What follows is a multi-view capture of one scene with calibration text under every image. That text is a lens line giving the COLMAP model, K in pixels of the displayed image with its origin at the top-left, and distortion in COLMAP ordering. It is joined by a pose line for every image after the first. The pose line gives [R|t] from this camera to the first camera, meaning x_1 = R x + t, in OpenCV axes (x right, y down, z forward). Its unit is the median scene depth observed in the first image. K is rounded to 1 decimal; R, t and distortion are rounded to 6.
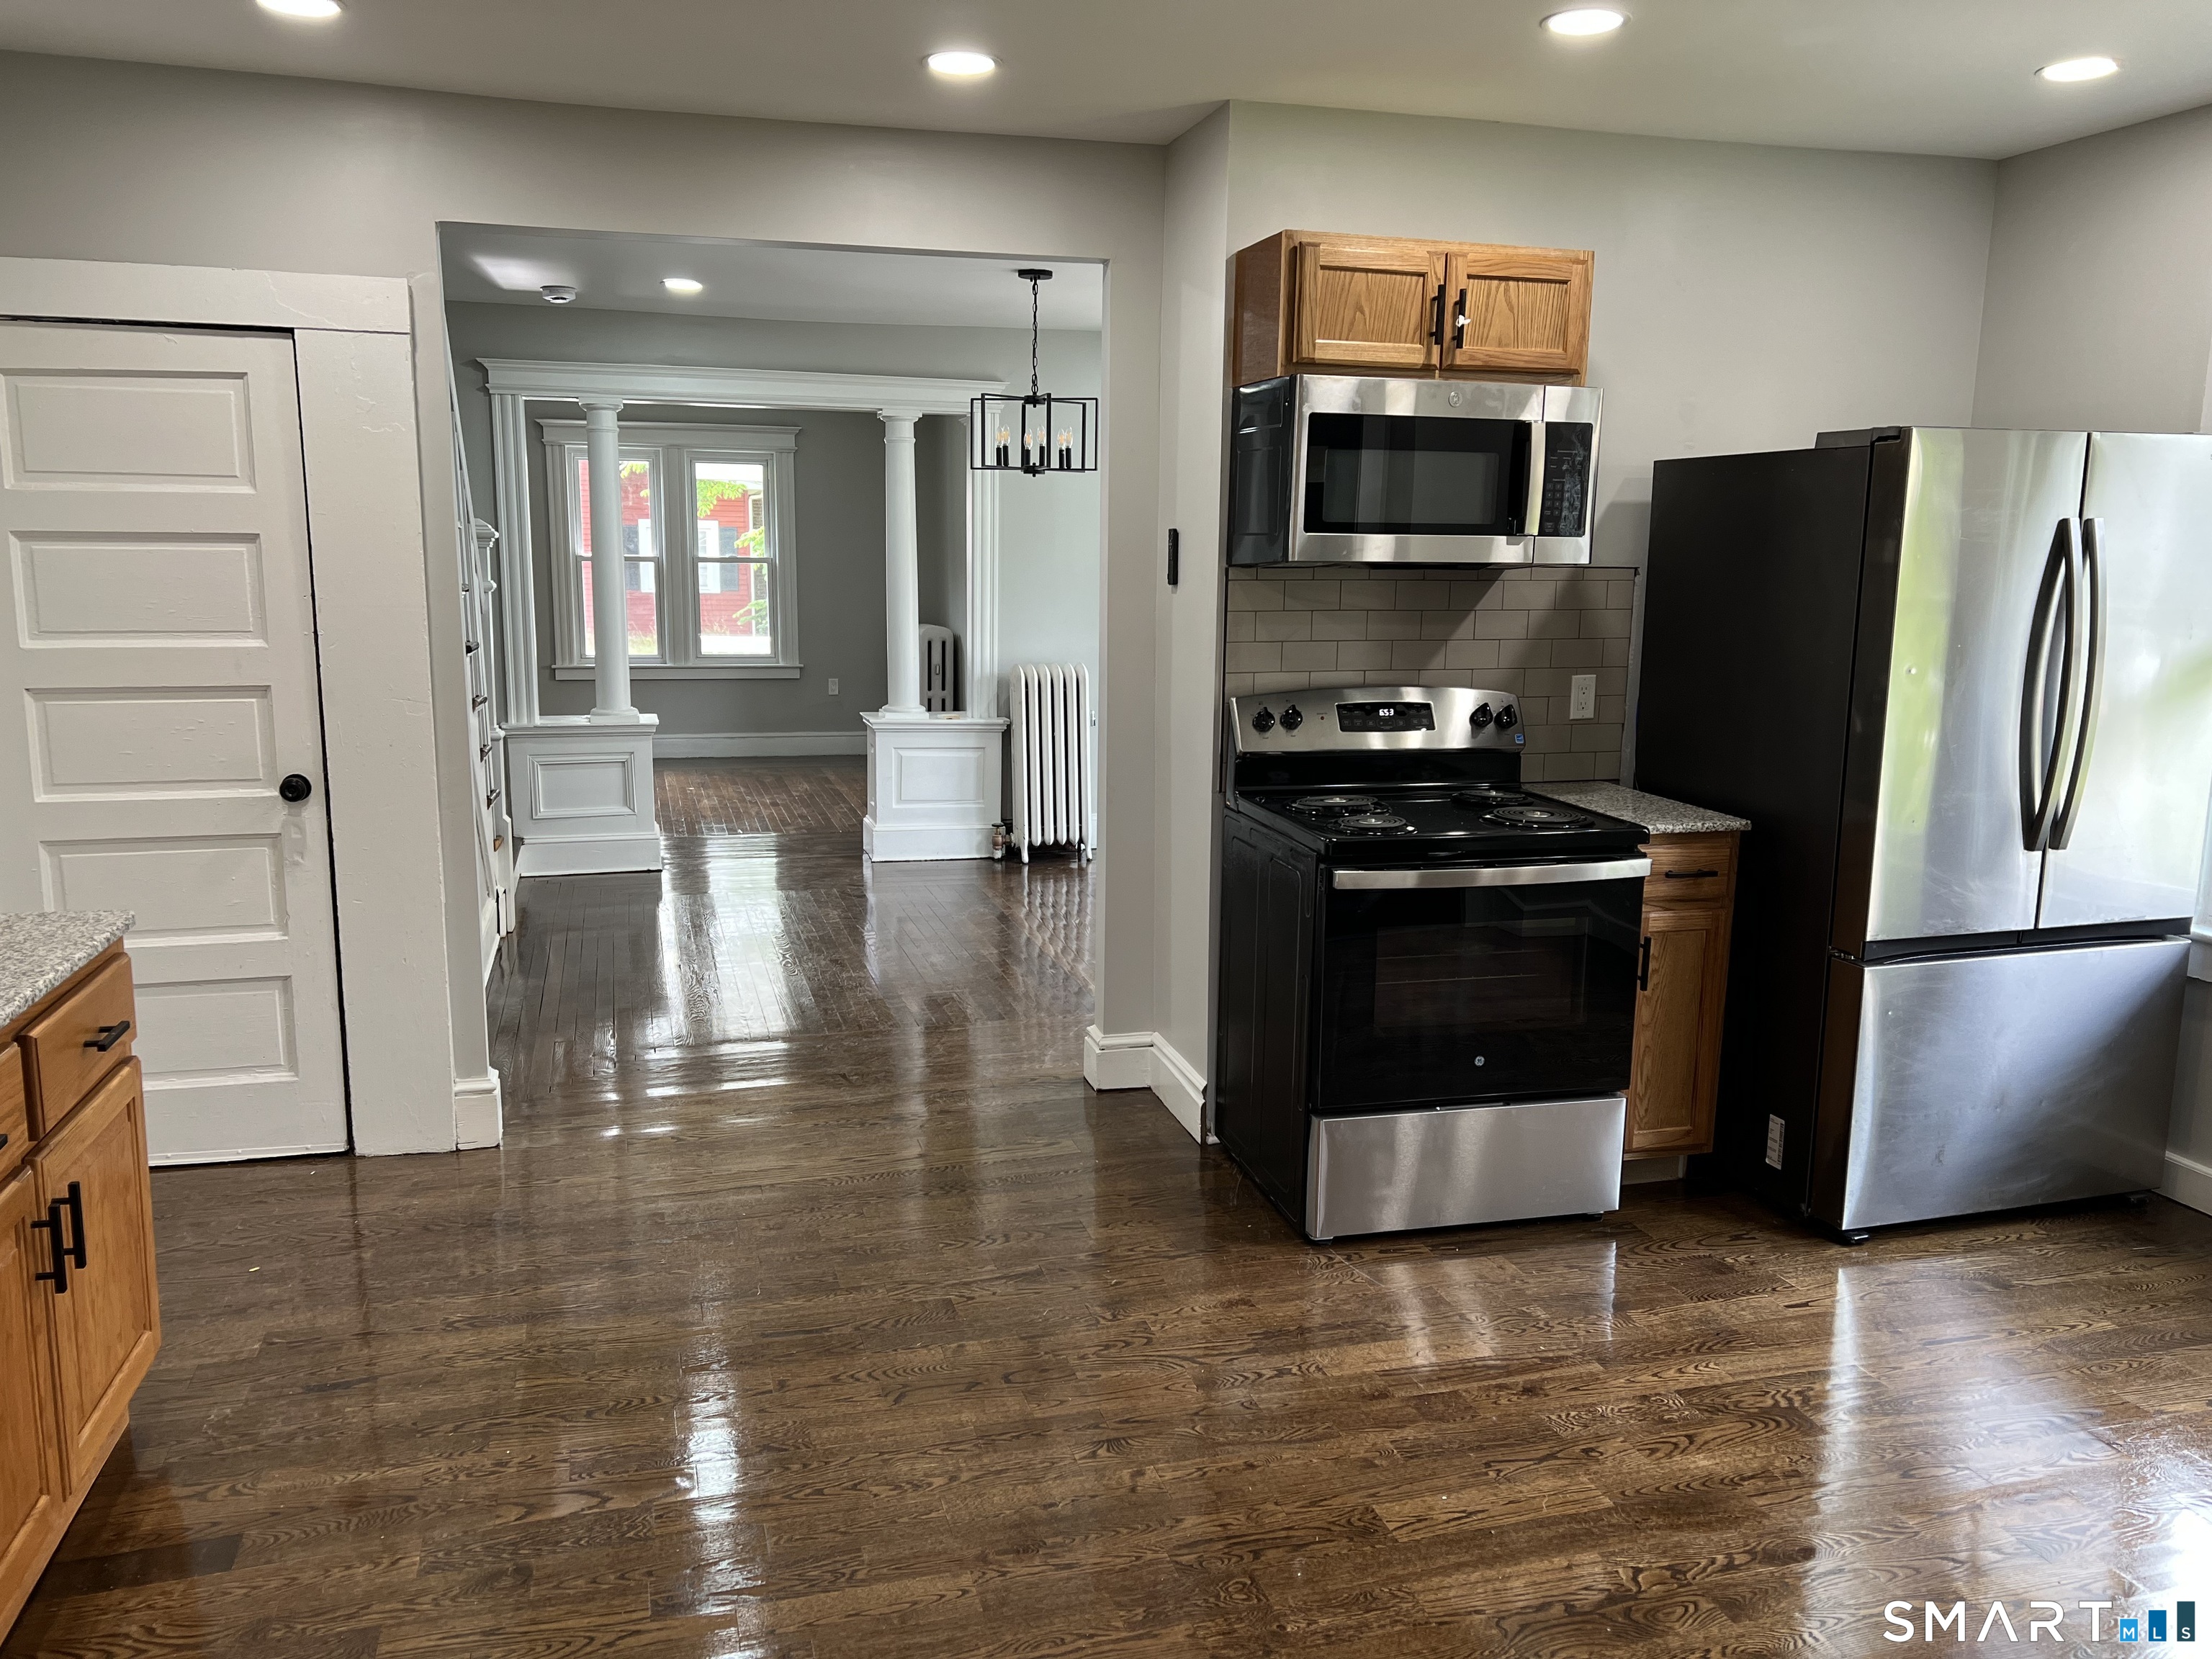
lens RADIAL K [[1634.7, 0, 1111.3], [0, 1634.7, 837.3], [0, 0, 1]] dist [0.067503, -0.003582]
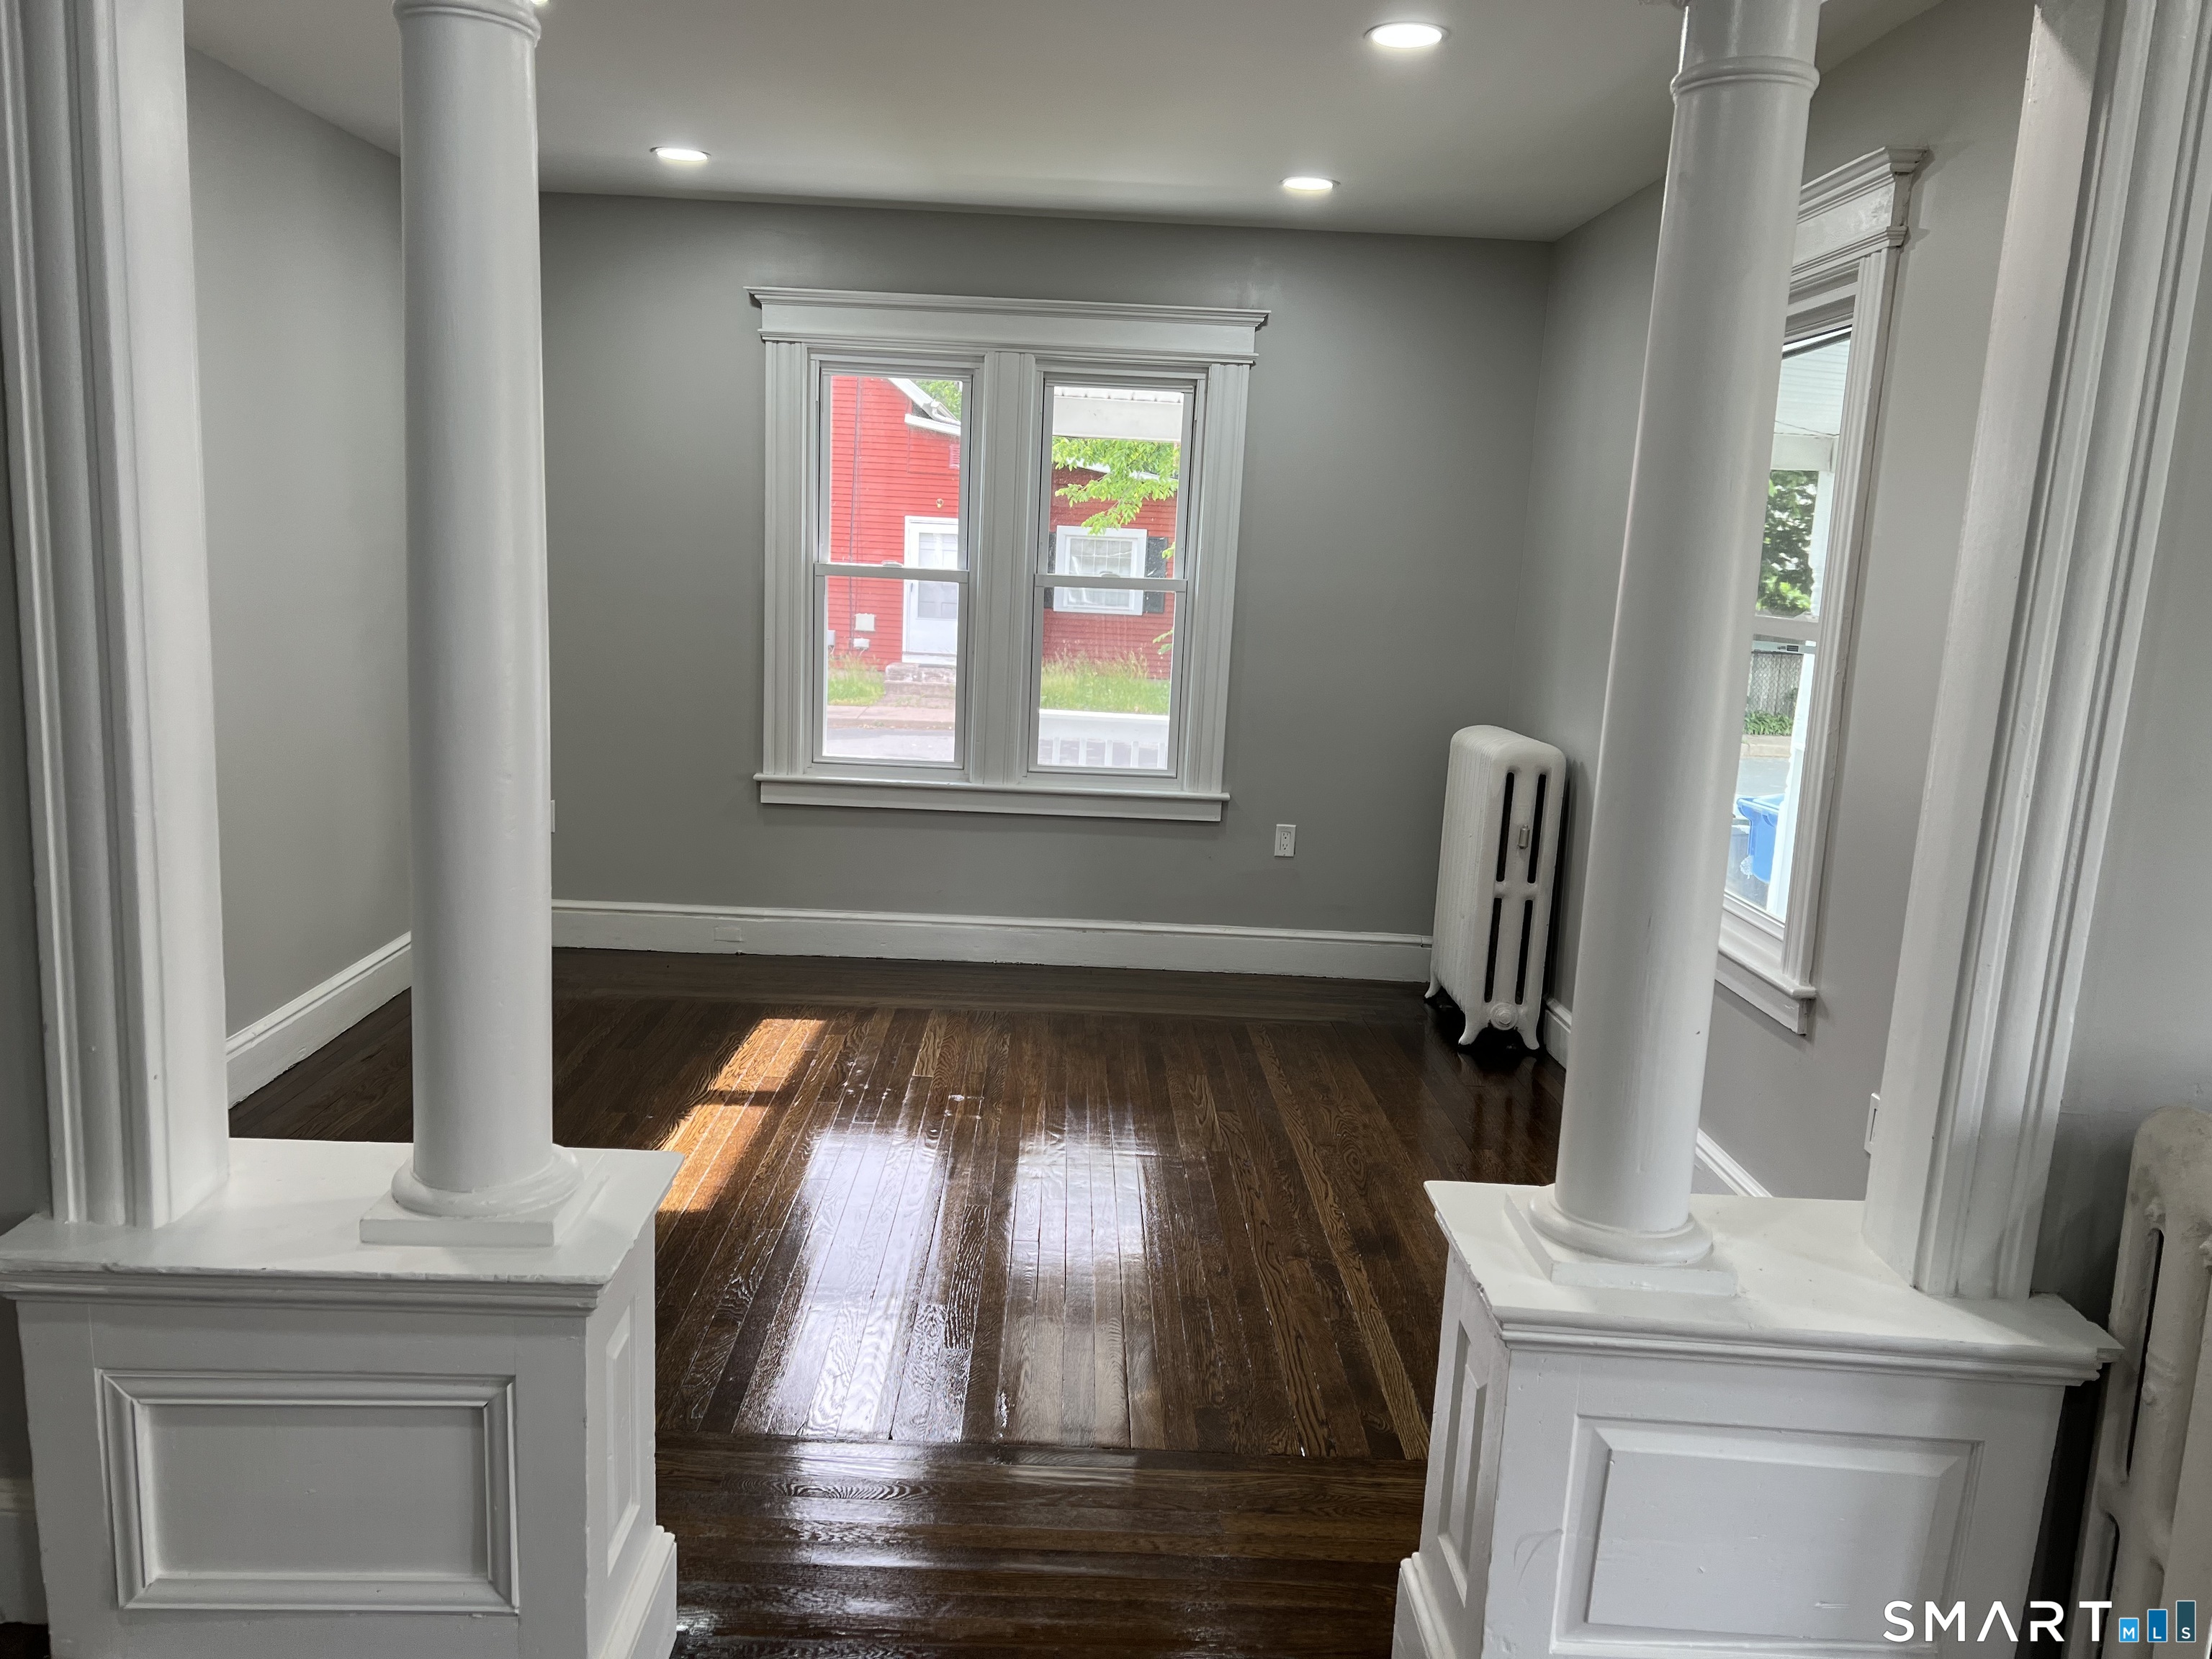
lens RADIAL K [[1665.4, 0, 1035.5], [0, 1665.4, 886.3], [0, 0, 1]] dist [0.050060, -0.042521]
pose [[0.954230, 0.086527, -0.286283, -0.142220], [-0.082321, 0.996248, 0.026716, -0.127400], [0.287520, -0.001926, 0.957773, 0.732061]]
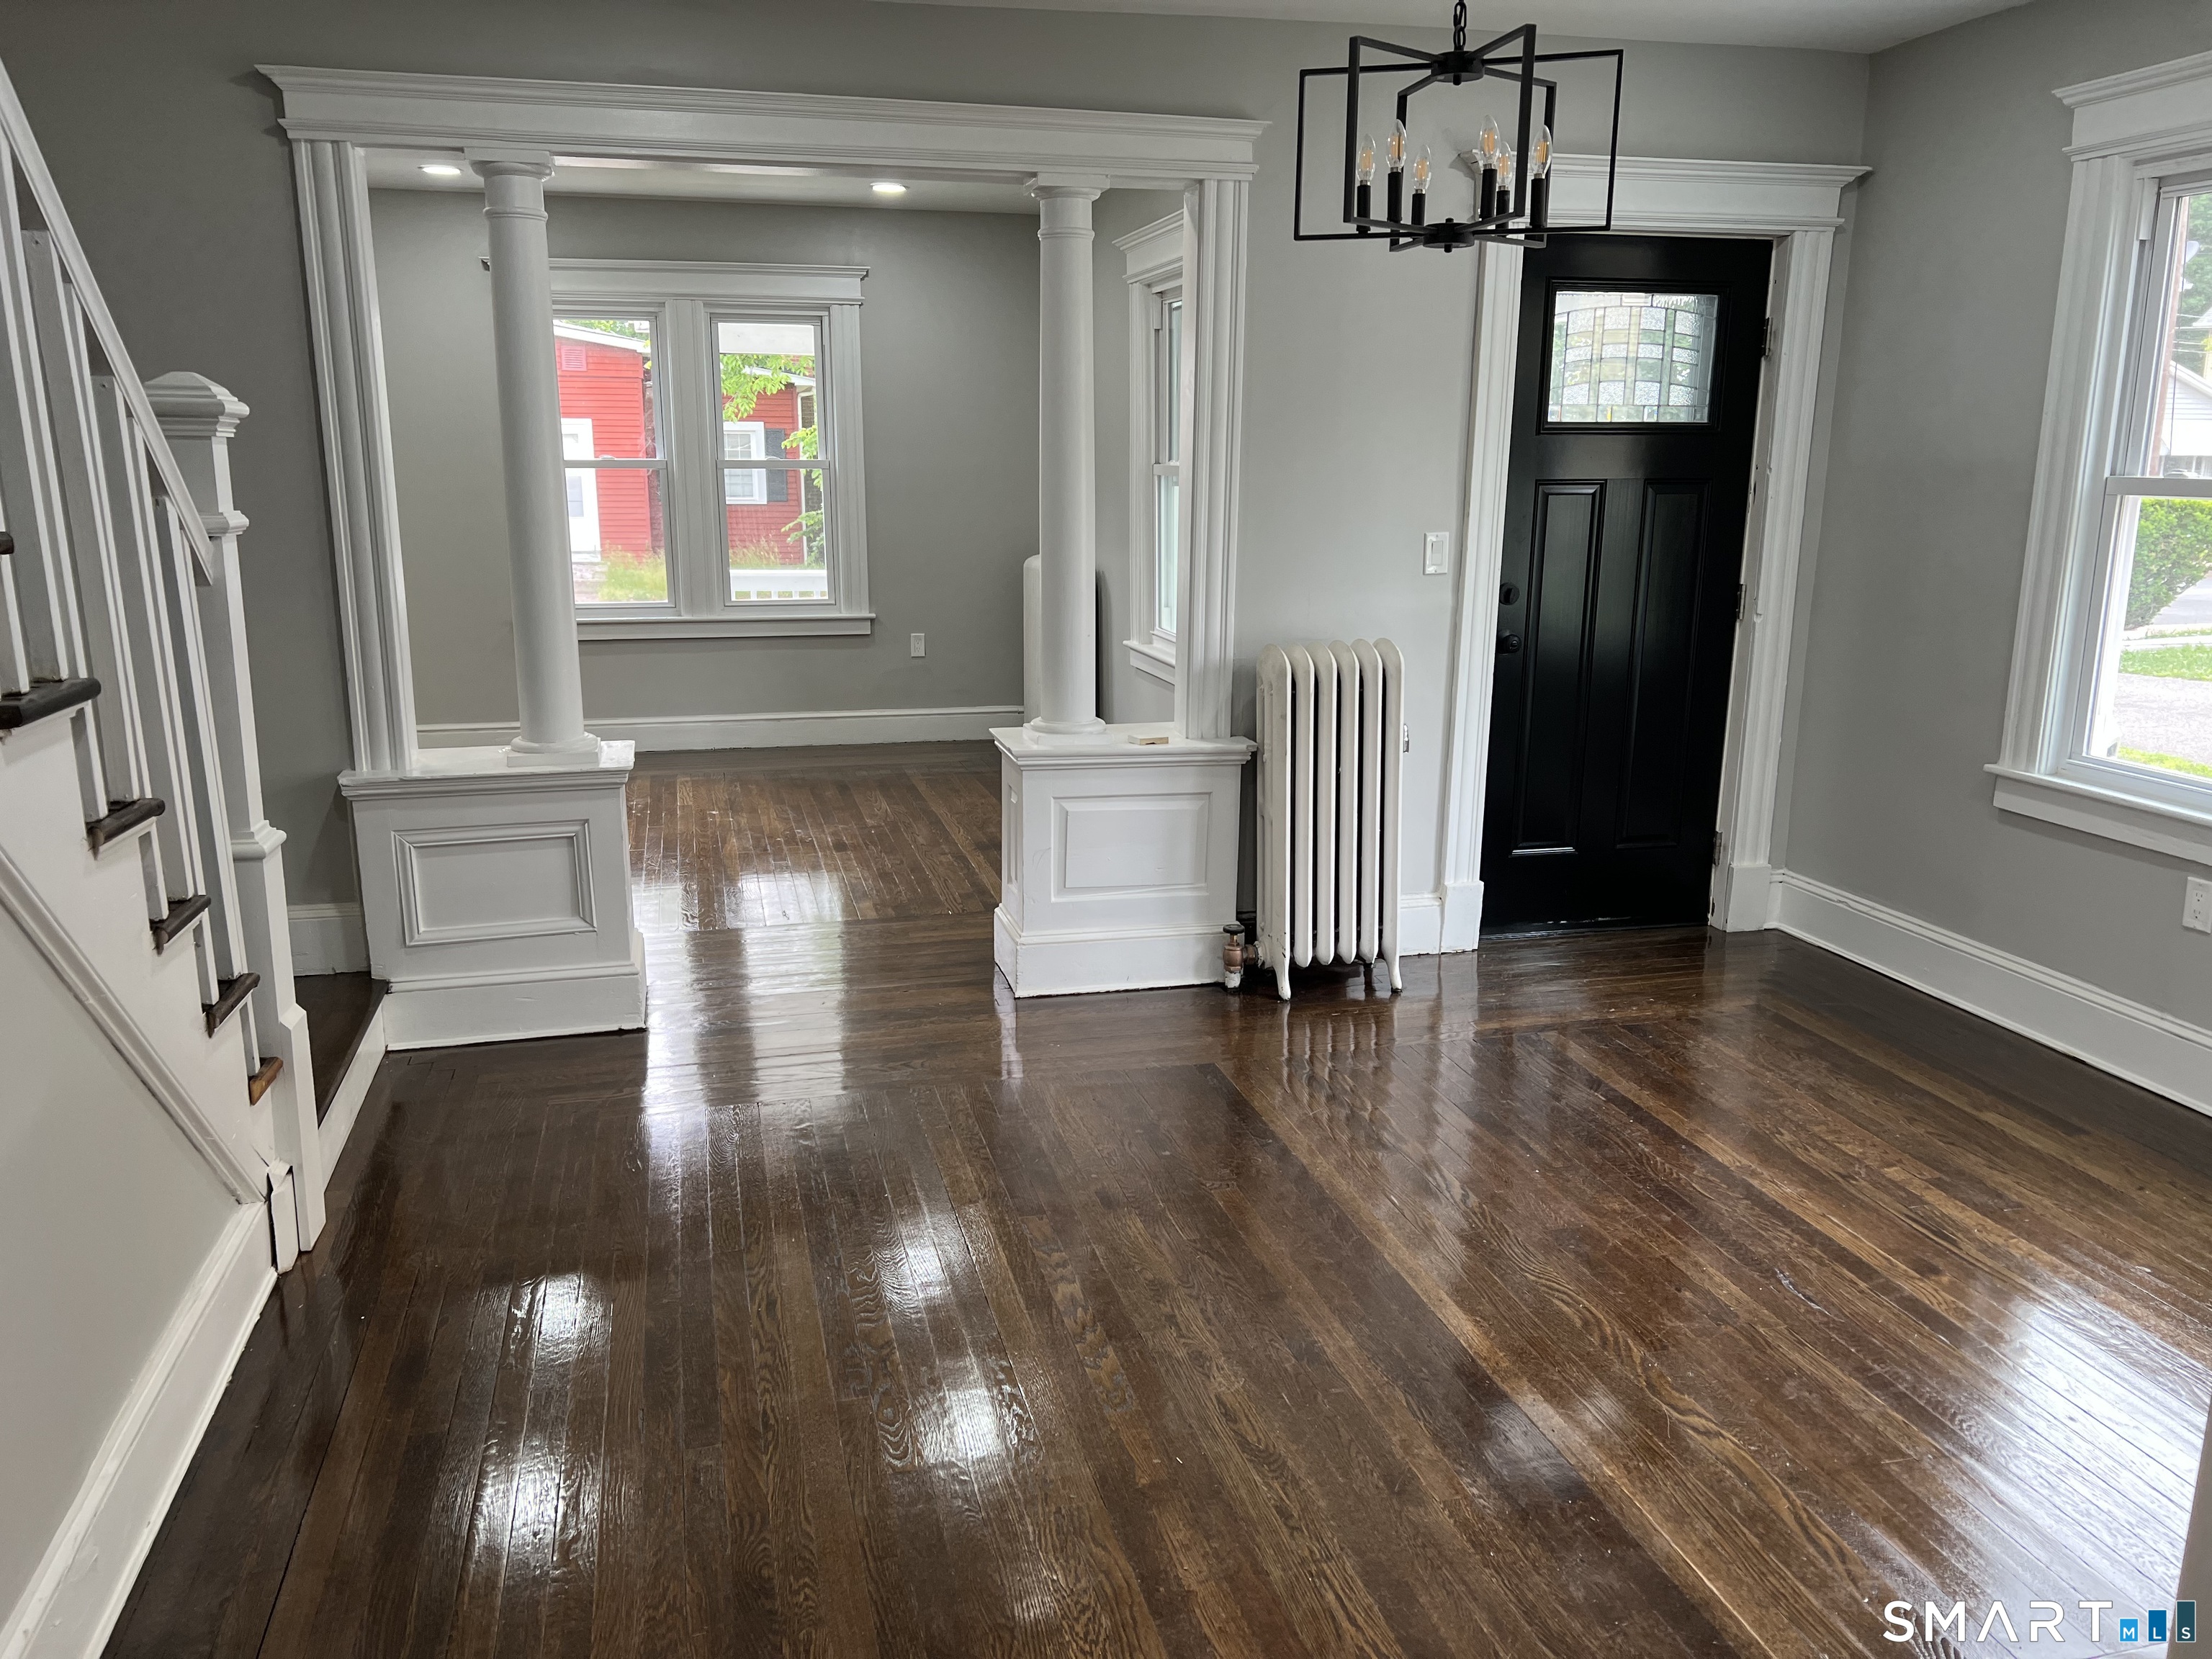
lens RADIAL K [[1665.4, 0, 1100.0], [0, 1665.4, 830.6], [0, 0, 1]] dist [0.050060, -0.042521]
pose [[0.999121, -0.000657, -0.041910, -0.091235], [0.002681, 0.998832, 0.048252, -0.069261], [0.041829, -0.048322, 0.997956, 0.423136]]
